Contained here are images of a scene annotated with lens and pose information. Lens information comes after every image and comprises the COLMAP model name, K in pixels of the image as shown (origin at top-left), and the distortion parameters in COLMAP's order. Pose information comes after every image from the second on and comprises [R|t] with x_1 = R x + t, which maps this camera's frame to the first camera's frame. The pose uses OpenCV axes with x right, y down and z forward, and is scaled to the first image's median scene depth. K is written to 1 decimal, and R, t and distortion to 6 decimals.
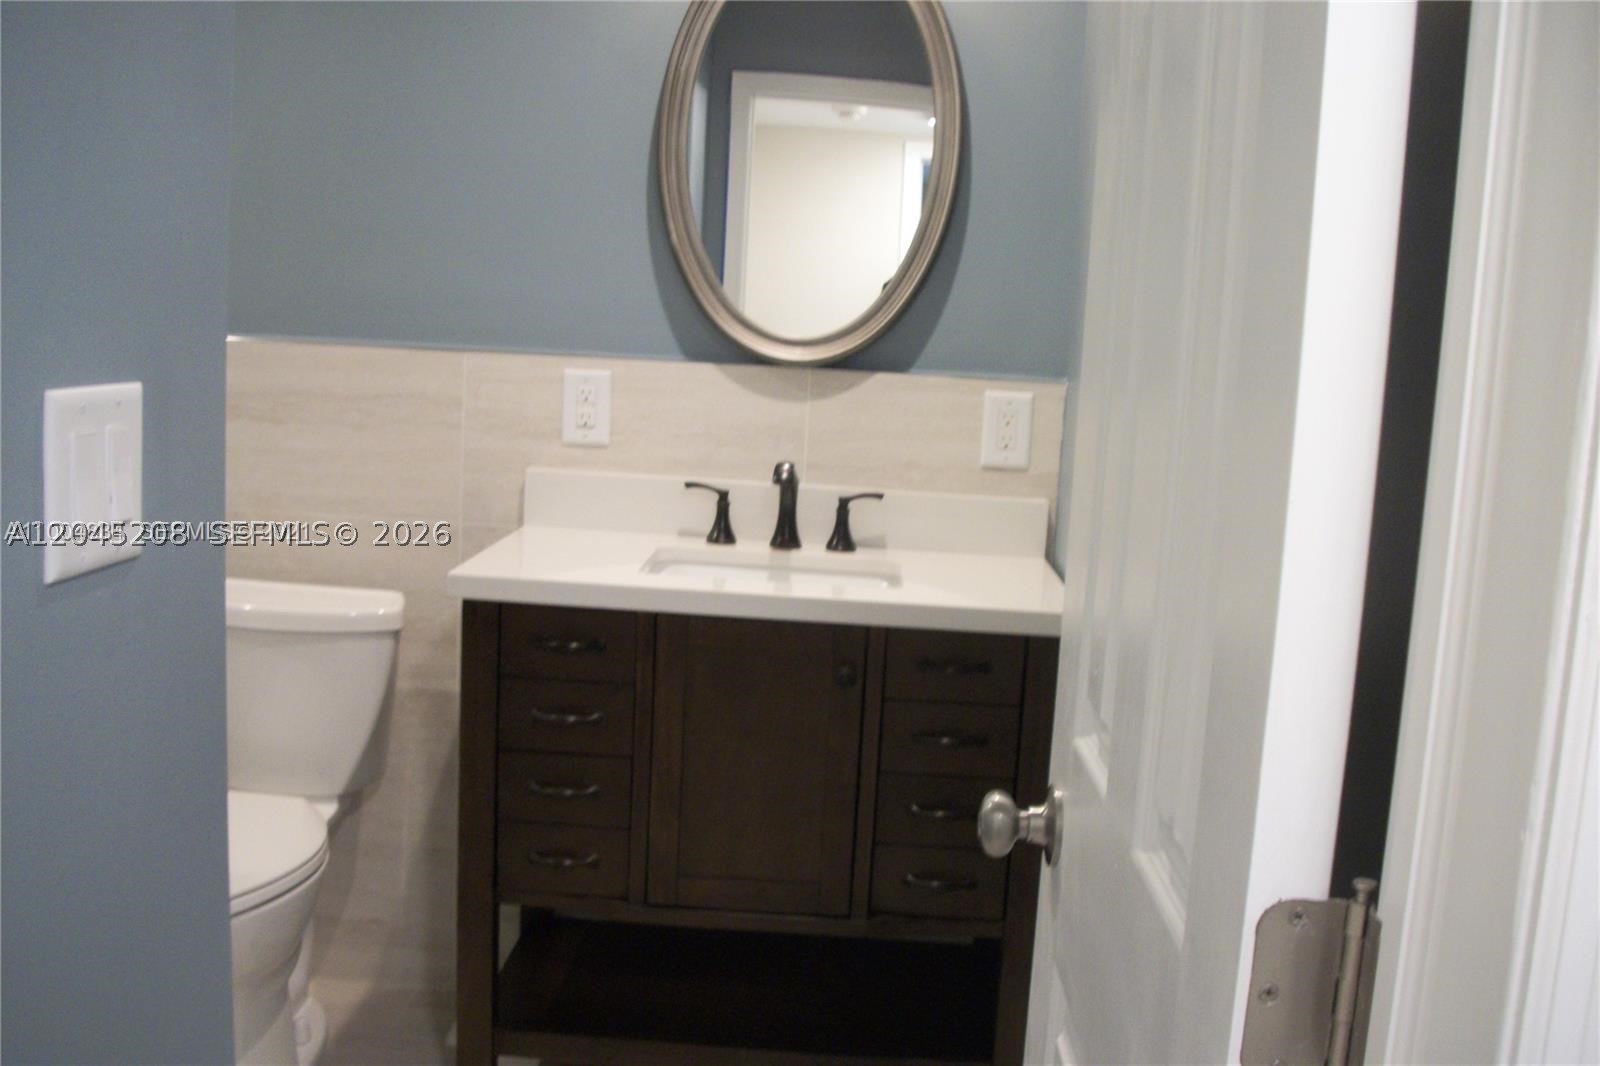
lens RADIAL K [[1533.4, 0, 806.1], [0, 1533.4, 514.6], [0, 0, 1]] dist [-0.163193, 0.101030]
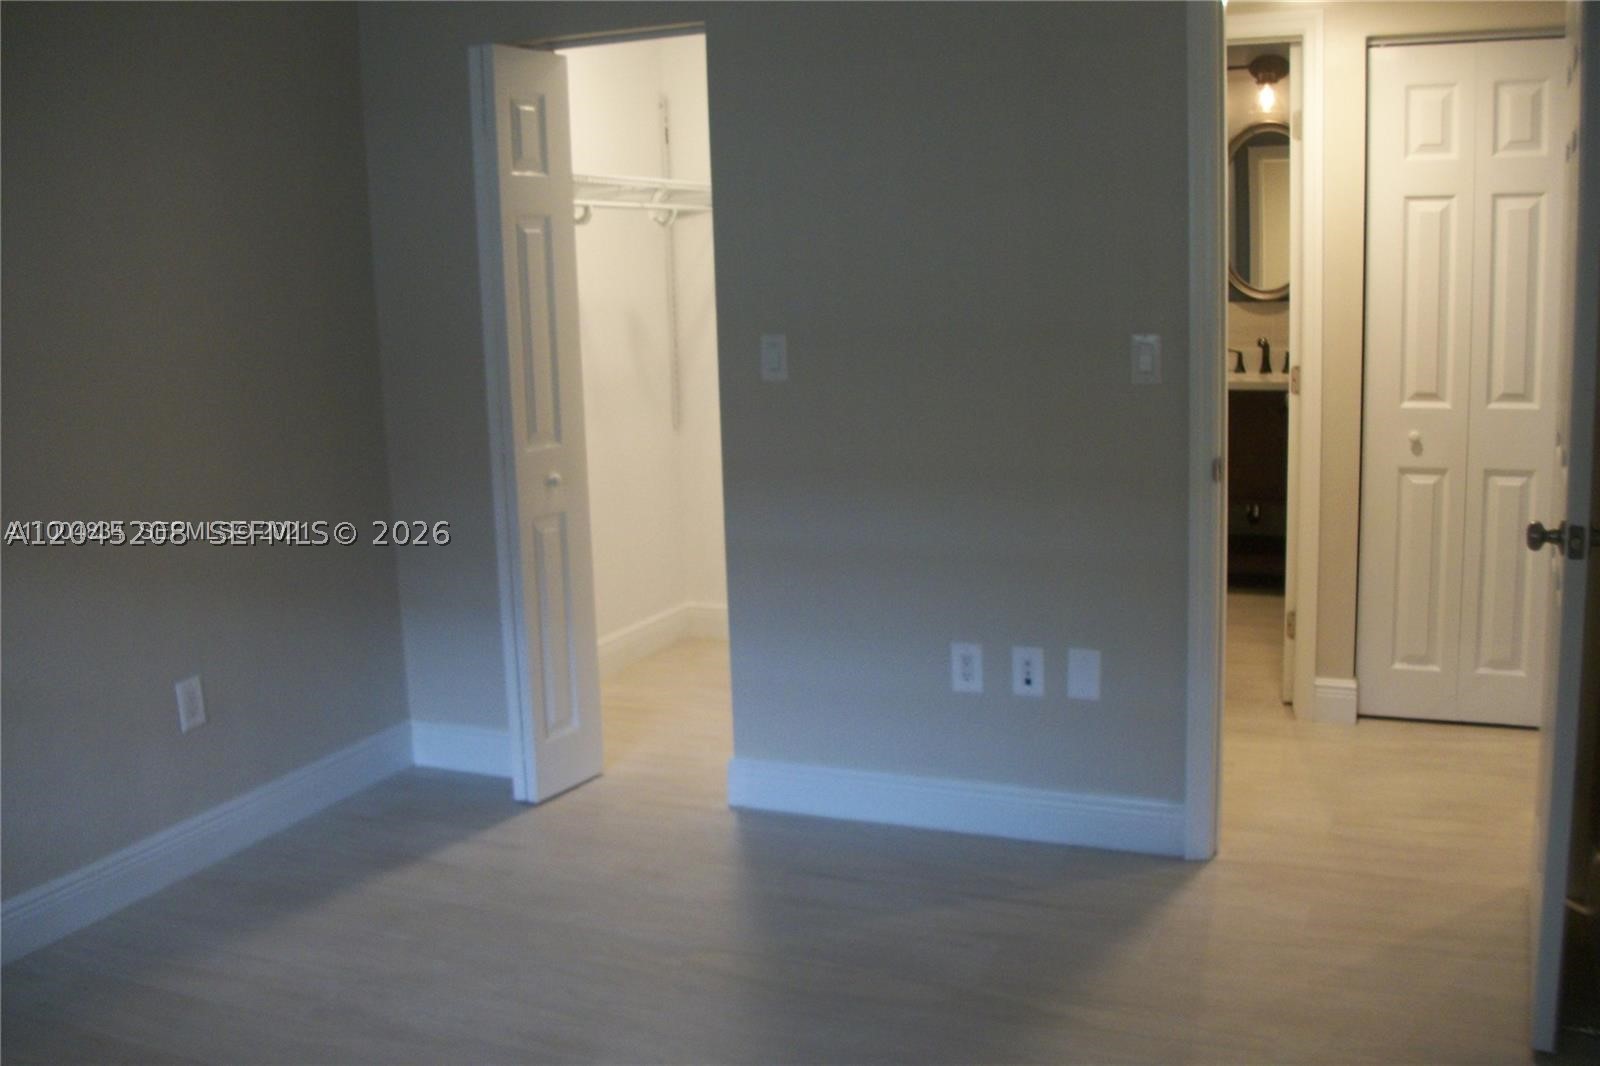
lens RADIAL K [[1533.4, 0, 806.1], [0, 1533.4, 514.6], [0, 0, 1]] dist [-0.163193, 0.101030]
pose [[0.933314, -0.023210, -0.358311, 0.166483], [0.031334, 0.999366, 0.016883, 0.189594], [0.357692, -0.026985, 0.933450, -1.606078]]
